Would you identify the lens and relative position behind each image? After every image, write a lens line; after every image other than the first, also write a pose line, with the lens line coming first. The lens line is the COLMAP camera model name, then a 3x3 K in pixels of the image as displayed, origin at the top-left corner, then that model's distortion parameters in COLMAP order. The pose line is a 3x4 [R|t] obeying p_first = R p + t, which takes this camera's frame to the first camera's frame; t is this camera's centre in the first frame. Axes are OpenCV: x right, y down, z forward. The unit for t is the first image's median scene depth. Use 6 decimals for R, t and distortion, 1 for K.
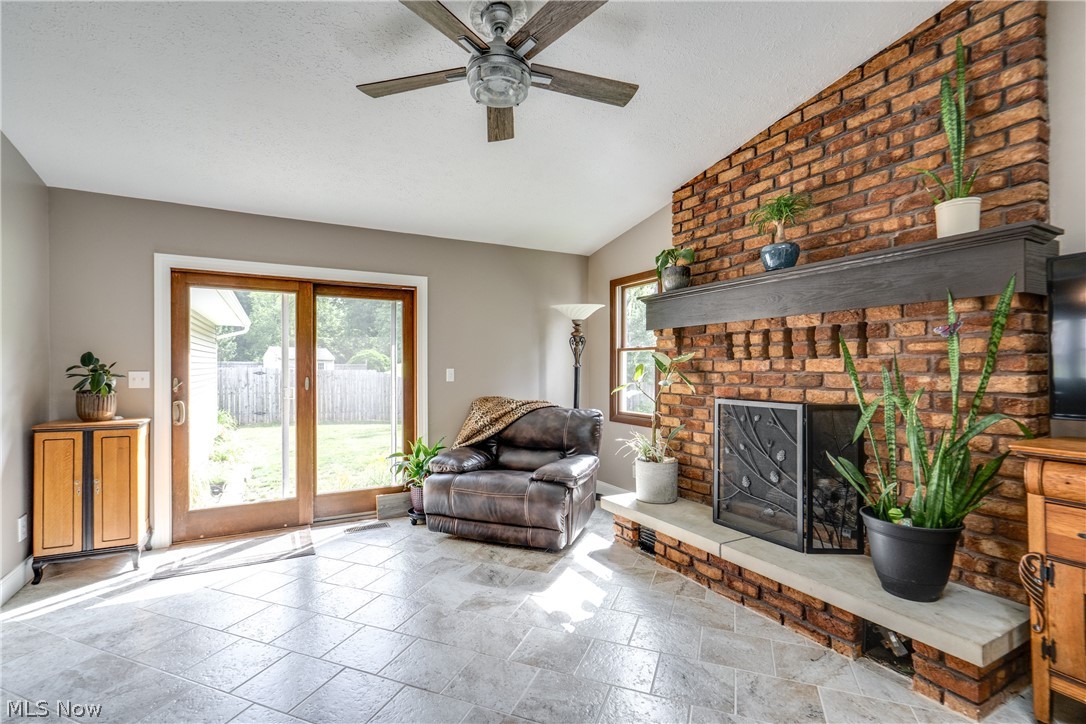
lens RADIAL K [[500.4, 0, 539.2], [0, 500.4, 368.4], [0, 0, 1]] dist [-0.005333, 0.003087]
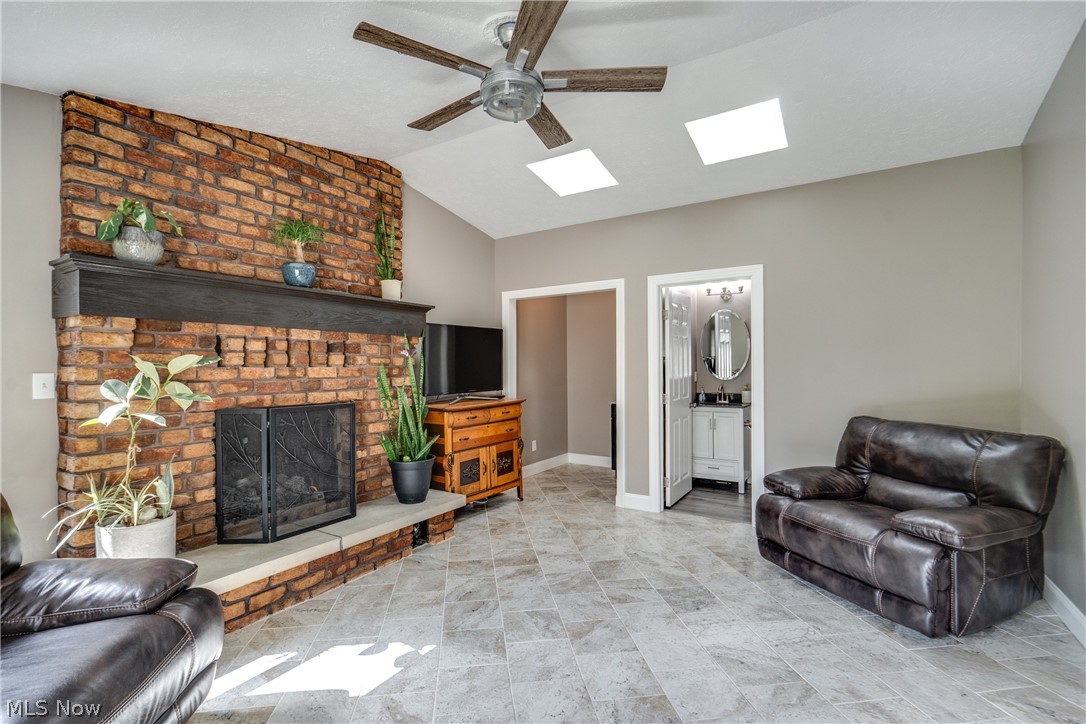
lens RADIAL K [[500.4, 0, 528.3], [0, 500.4, 367.8], [0, 0, 1]] dist [-0.005333, 0.003087]
pose [[-0.482204, 0.002533, 0.876055, -0.656047], [0.003725, 0.999993, -0.000841, -0.012363], [-0.876051, 0.002857, -0.482210, 0.976093]]
